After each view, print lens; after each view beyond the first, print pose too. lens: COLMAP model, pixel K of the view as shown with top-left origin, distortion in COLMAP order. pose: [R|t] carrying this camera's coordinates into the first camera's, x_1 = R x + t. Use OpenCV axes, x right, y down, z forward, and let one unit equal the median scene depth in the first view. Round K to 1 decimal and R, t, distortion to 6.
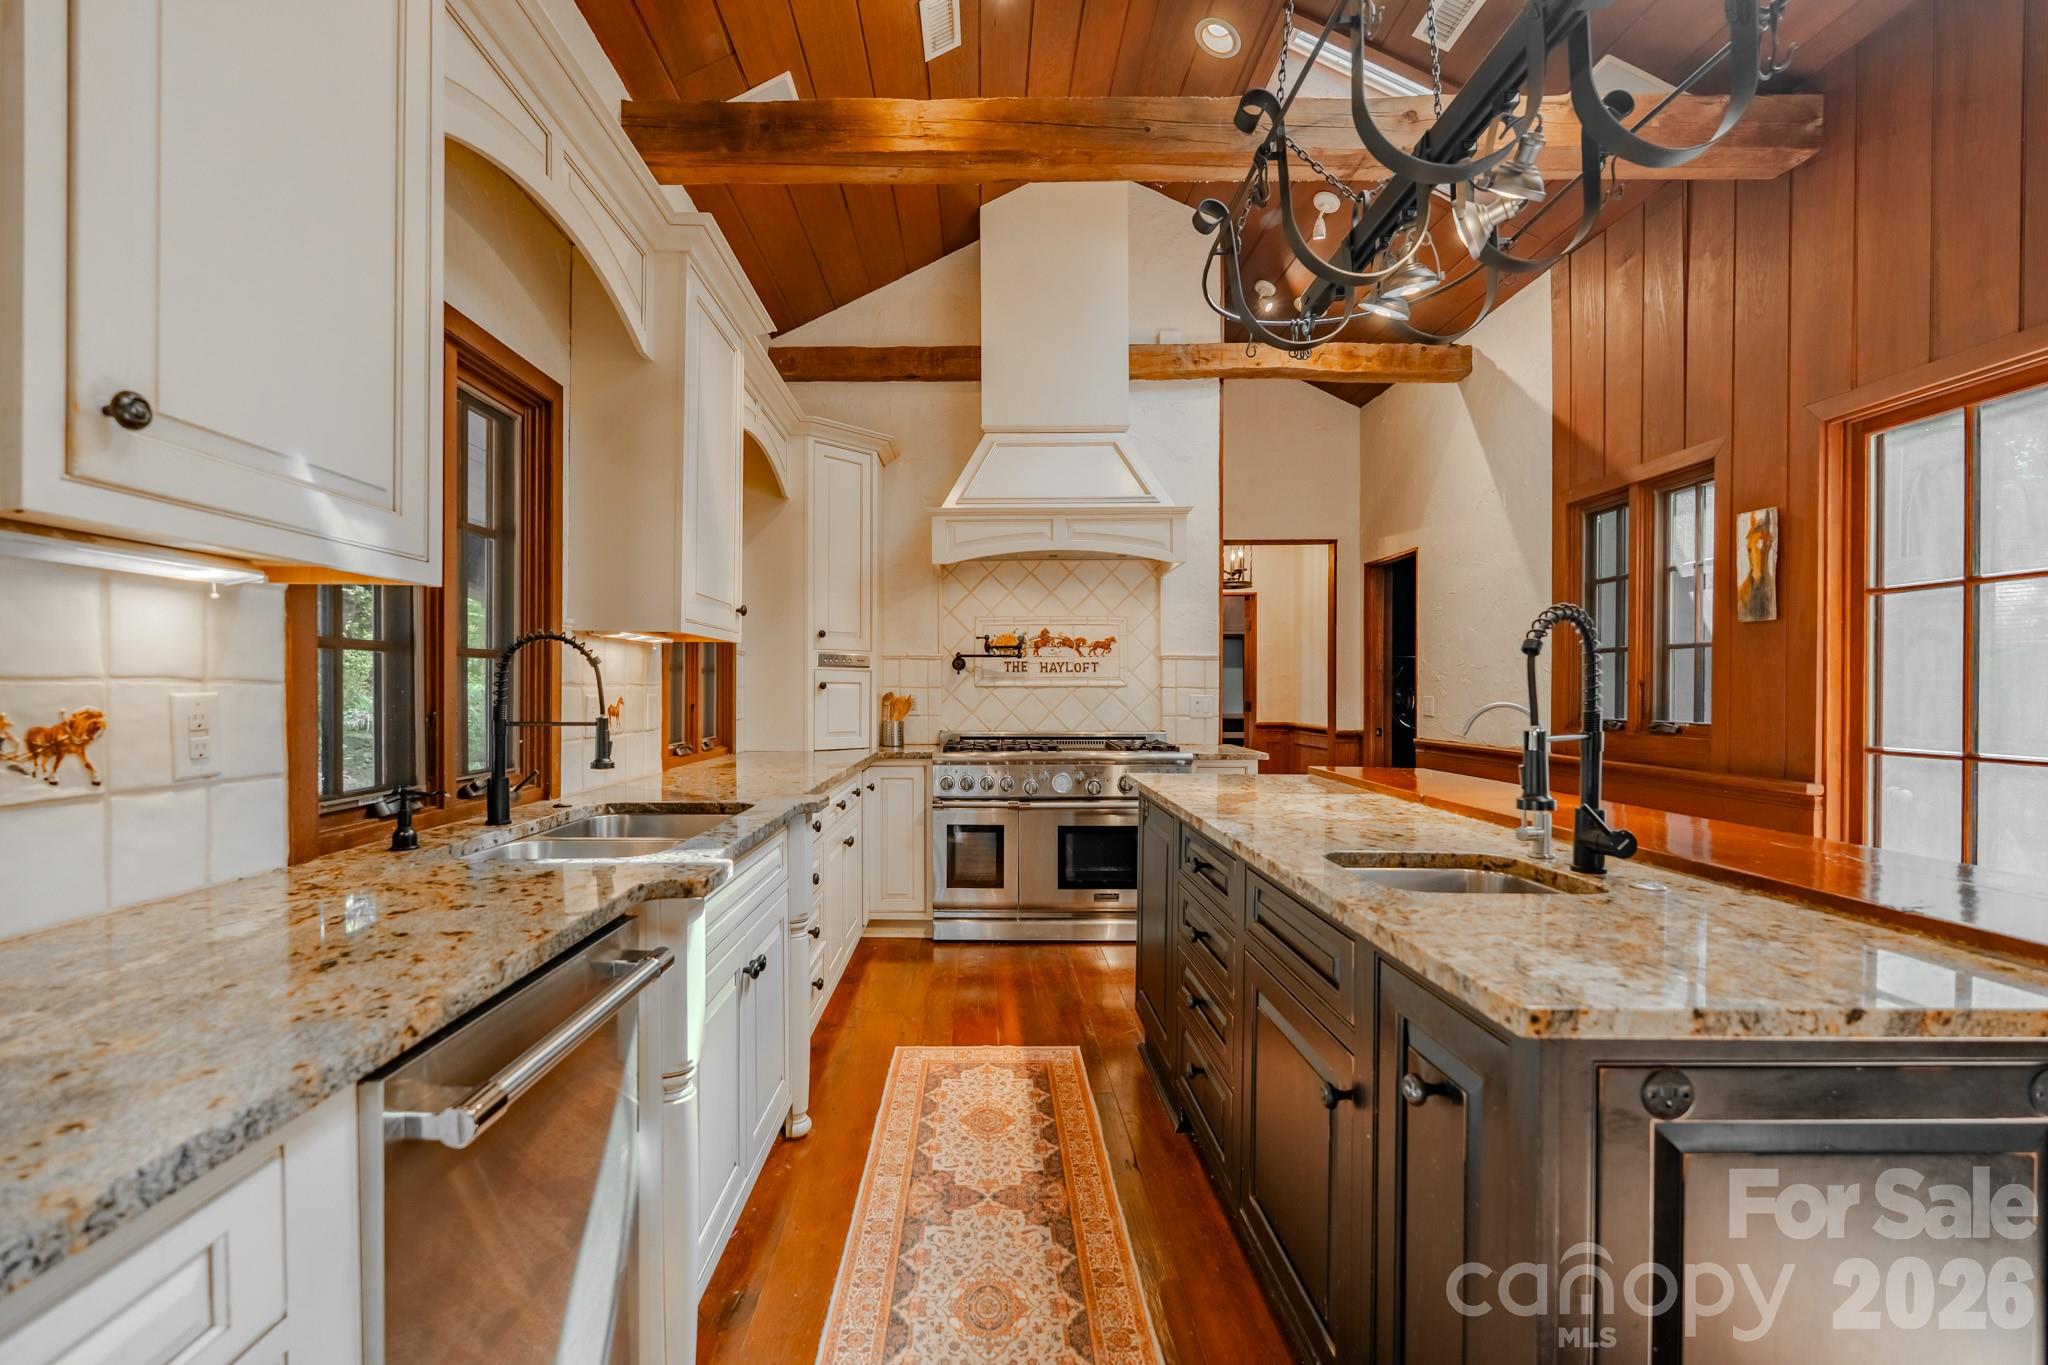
lens RADIAL K [[942.3, 0, 1004.8], [0, 942.3, 683.3], [0, 0, 1]] dist [0.002963, -0.000335]
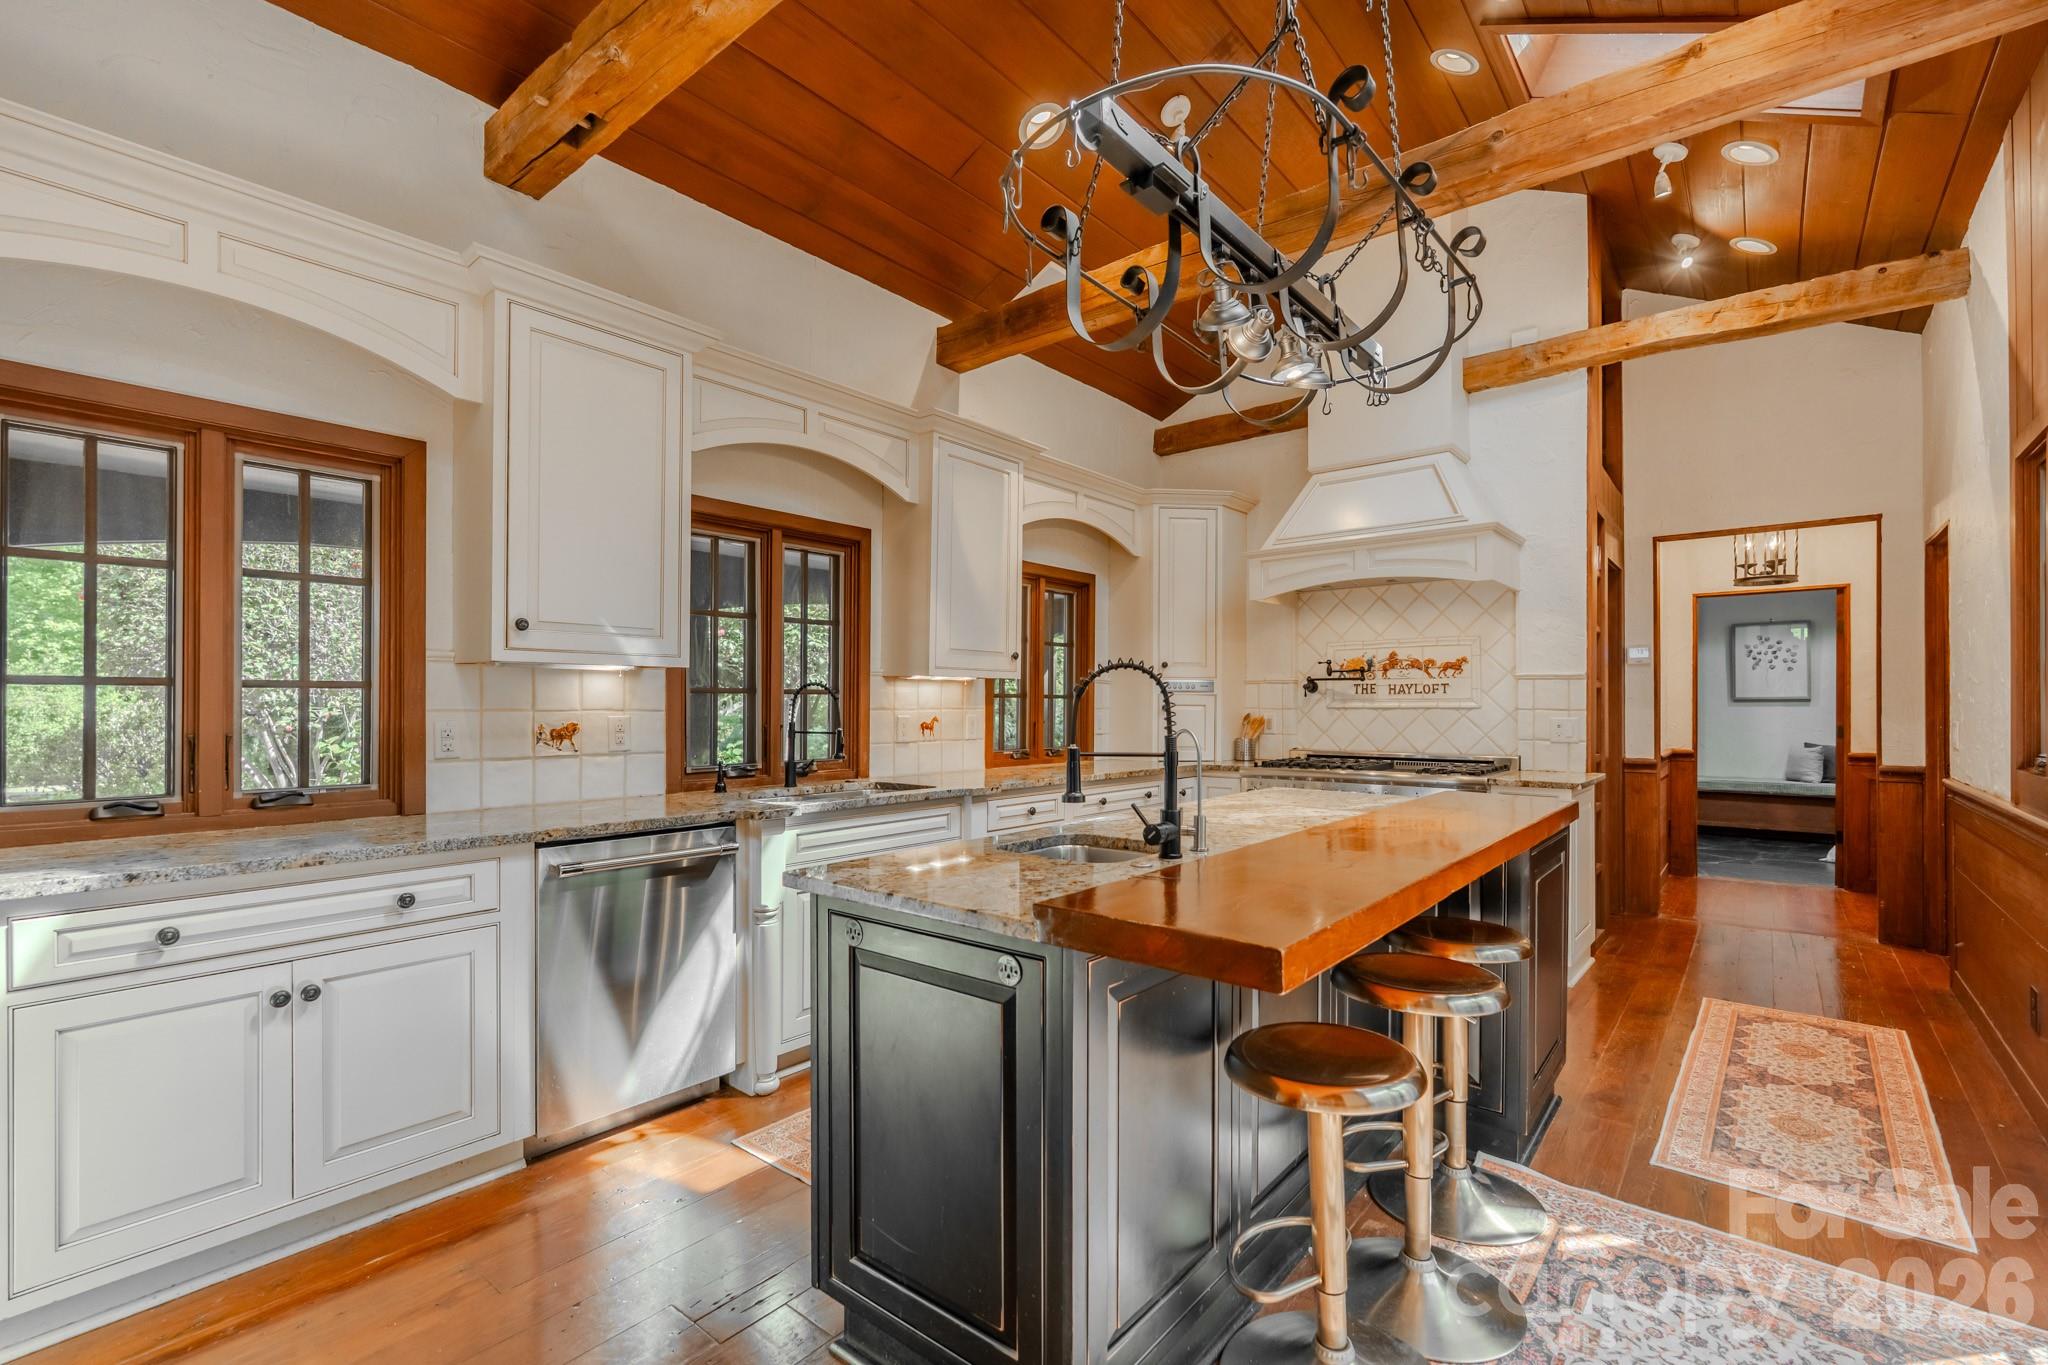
lens RADIAL K [[942.3, 0, 1004.8], [0, 942.3, 683.3], [0, 0, 1]] dist [0.002963, -0.000335]
pose [[0.756203, -0.015803, -0.654146, 0.393341], [0.004768, 0.999815, -0.018641, -0.006340], [0.654319, 0.010978, 0.756139, -0.047858]]
